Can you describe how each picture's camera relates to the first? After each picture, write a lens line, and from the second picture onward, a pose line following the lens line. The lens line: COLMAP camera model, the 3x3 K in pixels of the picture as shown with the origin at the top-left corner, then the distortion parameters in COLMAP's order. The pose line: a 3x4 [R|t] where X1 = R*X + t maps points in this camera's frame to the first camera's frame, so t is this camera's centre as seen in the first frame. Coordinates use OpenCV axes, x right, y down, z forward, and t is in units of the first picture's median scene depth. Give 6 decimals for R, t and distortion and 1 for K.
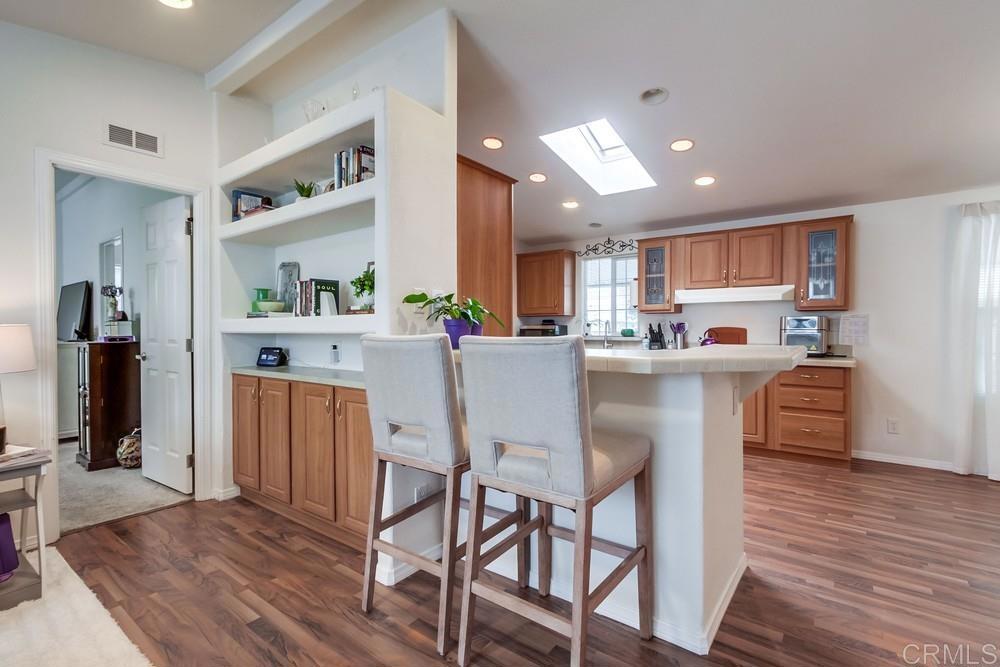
lens RADIAL K [[477.3, 0, 501.0], [0, 477.3, 334.2], [0, 0, 1]] dist [0.007921, 0.000790]
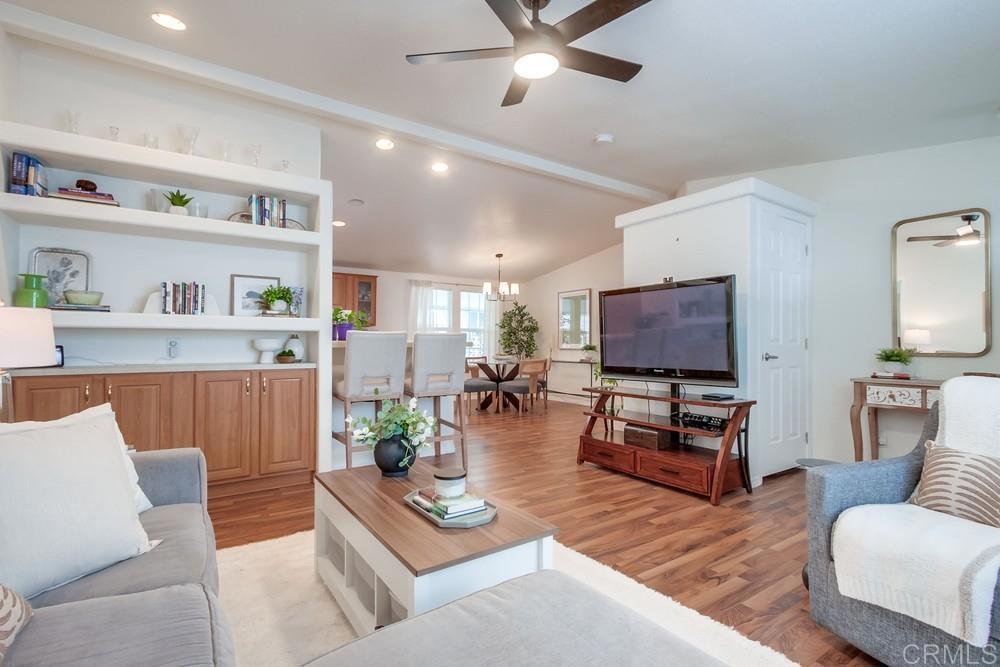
lens RADIAL K [[477.3, 0, 501.0], [0, 477.3, 334.2], [0, 0, 1]] dist [0.007921, 0.000790]
pose [[0.309528, 0.022010, 0.950635, -1.260843], [0.007682, 0.999642, -0.025646, 0.044100], [-0.950859, 0.015241, 0.309248, -0.049462]]
